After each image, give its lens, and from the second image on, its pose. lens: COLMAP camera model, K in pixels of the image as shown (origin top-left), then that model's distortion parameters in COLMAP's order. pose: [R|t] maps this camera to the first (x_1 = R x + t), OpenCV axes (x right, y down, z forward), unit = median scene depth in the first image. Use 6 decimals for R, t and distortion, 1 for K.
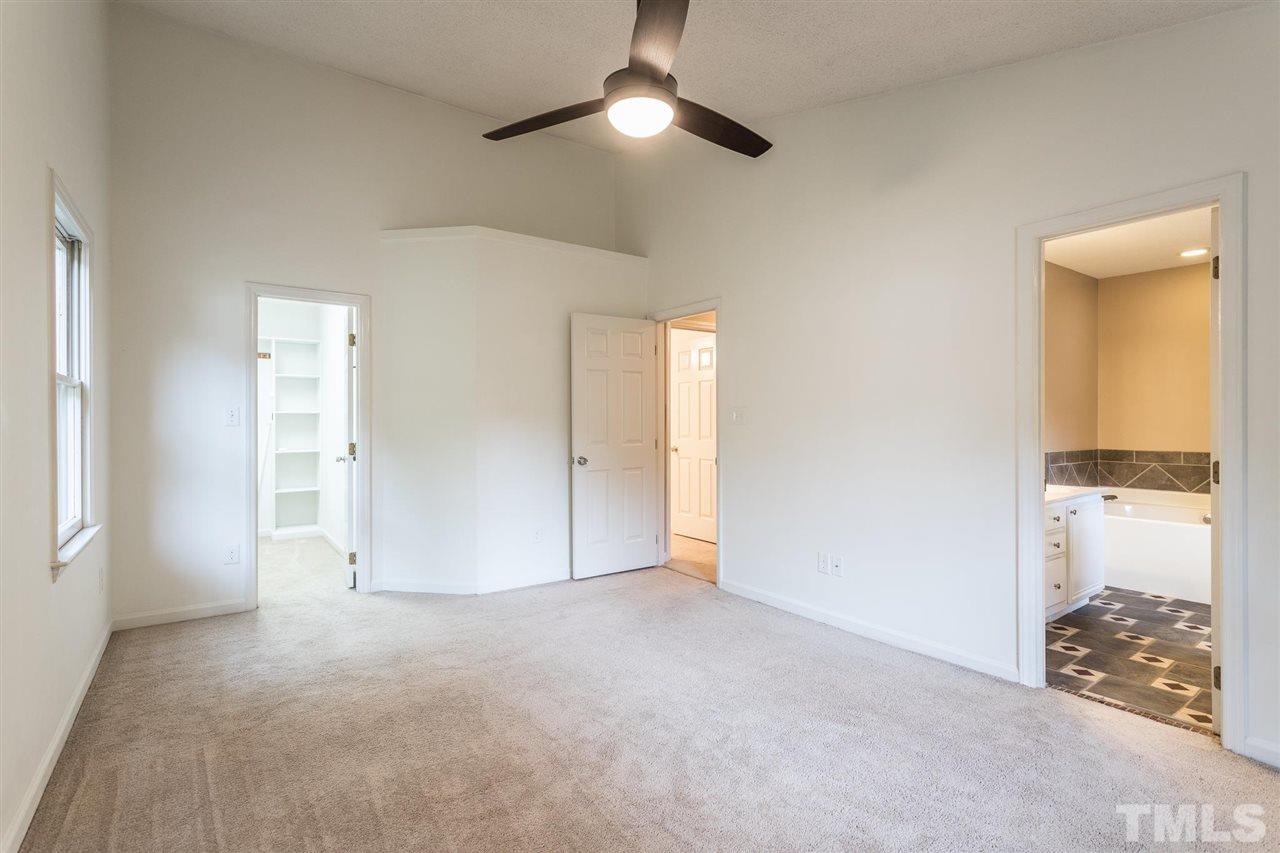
lens RADIAL K [[609.5, 0, 638.9], [0, 609.5, 422.7], [0, 0, 1]] dist [0.005617, -0.000663]
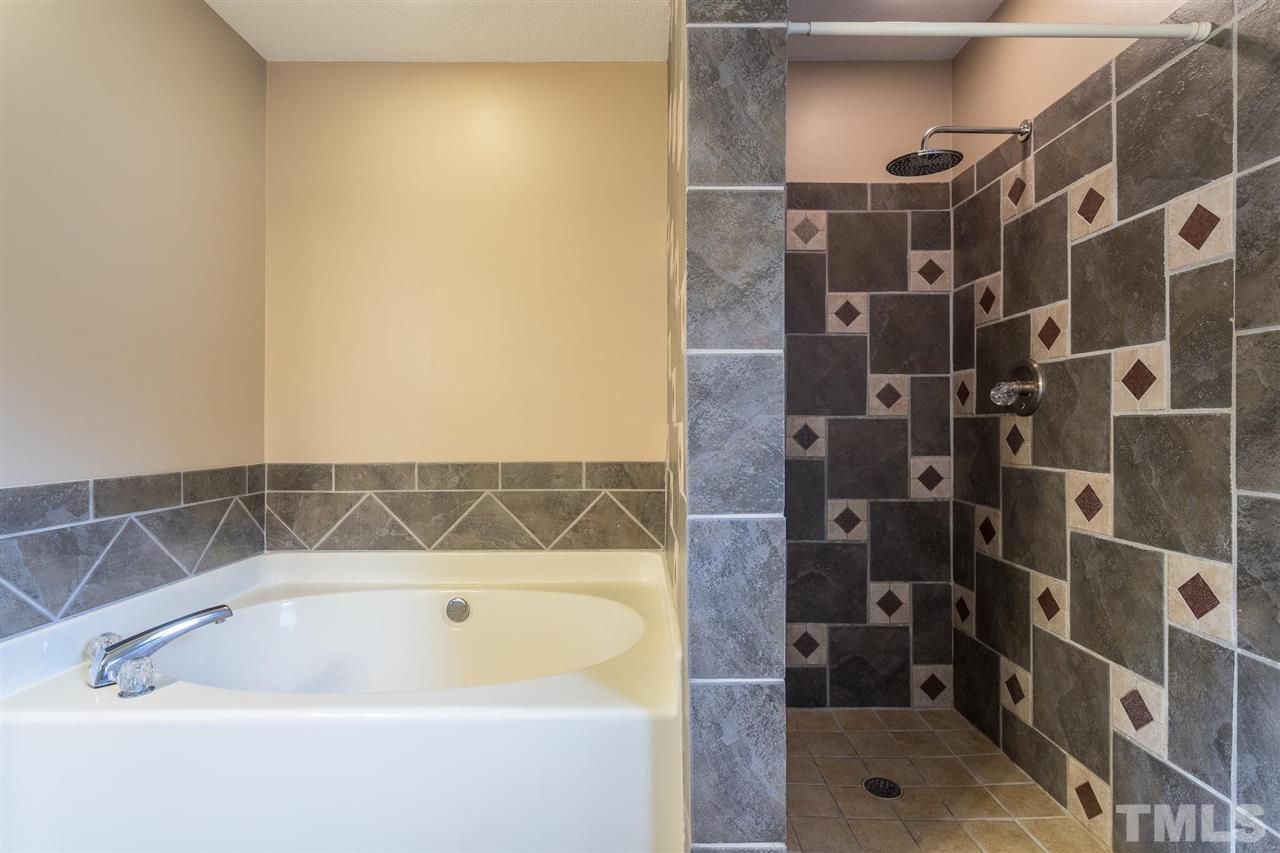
lens RADIAL K [[609.5, 0, 641.7], [0, 609.5, 429.7], [0, 0, 1]] dist [0.005617, -0.000663]
pose [[0.581063, -0.006169, 0.813835, 0.601682], [0.007083, 0.999972, 0.002522, 0.022044], [-0.813828, 0.004299, 0.581090, 0.584365]]
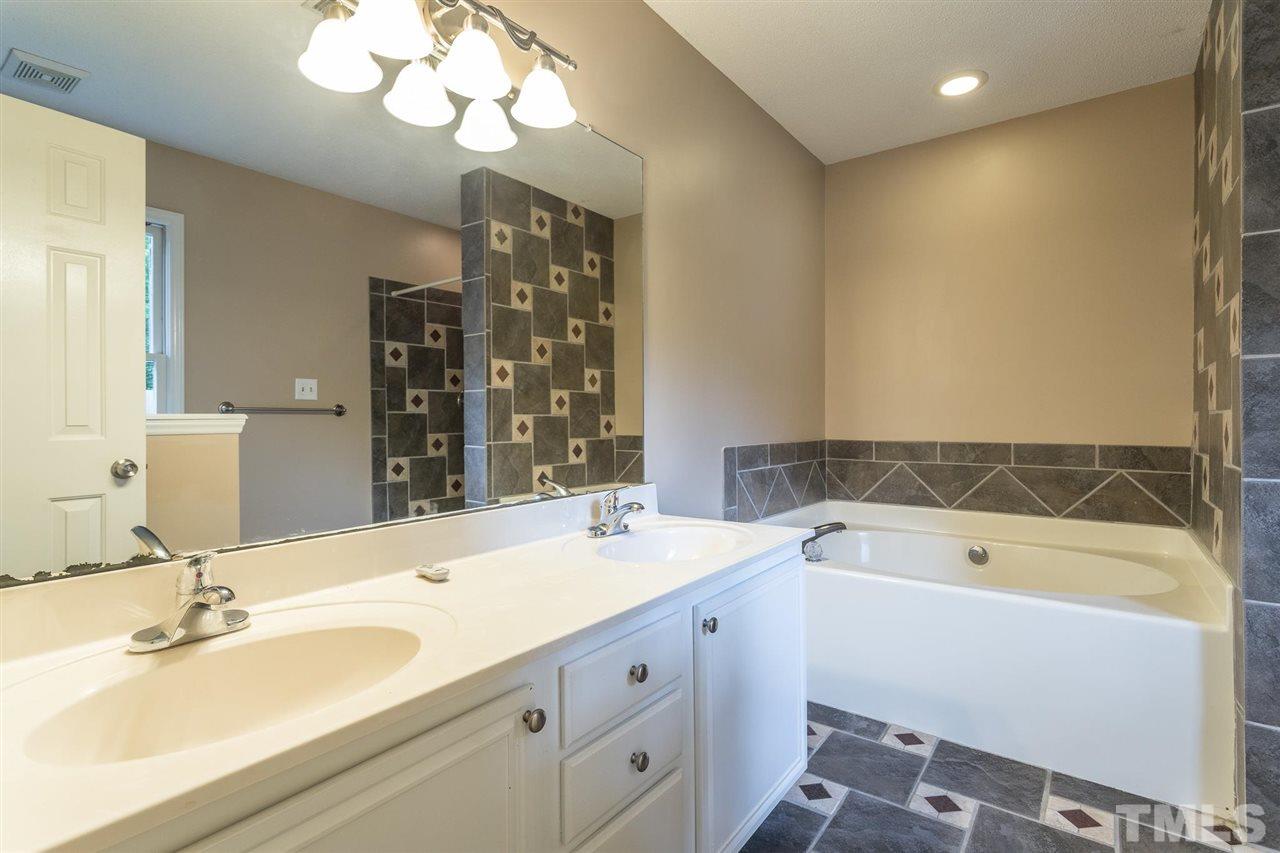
lens RADIAL K [[609.5, 0, 641.9], [0, 609.5, 419.1], [0, 0, 1]] dist [0.005617, -0.000663]
pose [[0.953633, -0.001745, 0.300967, 0.414953], [0.002657, 0.999993, -0.002622, 0.024916], [-0.300960, 0.003300, 0.953631, 0.499246]]
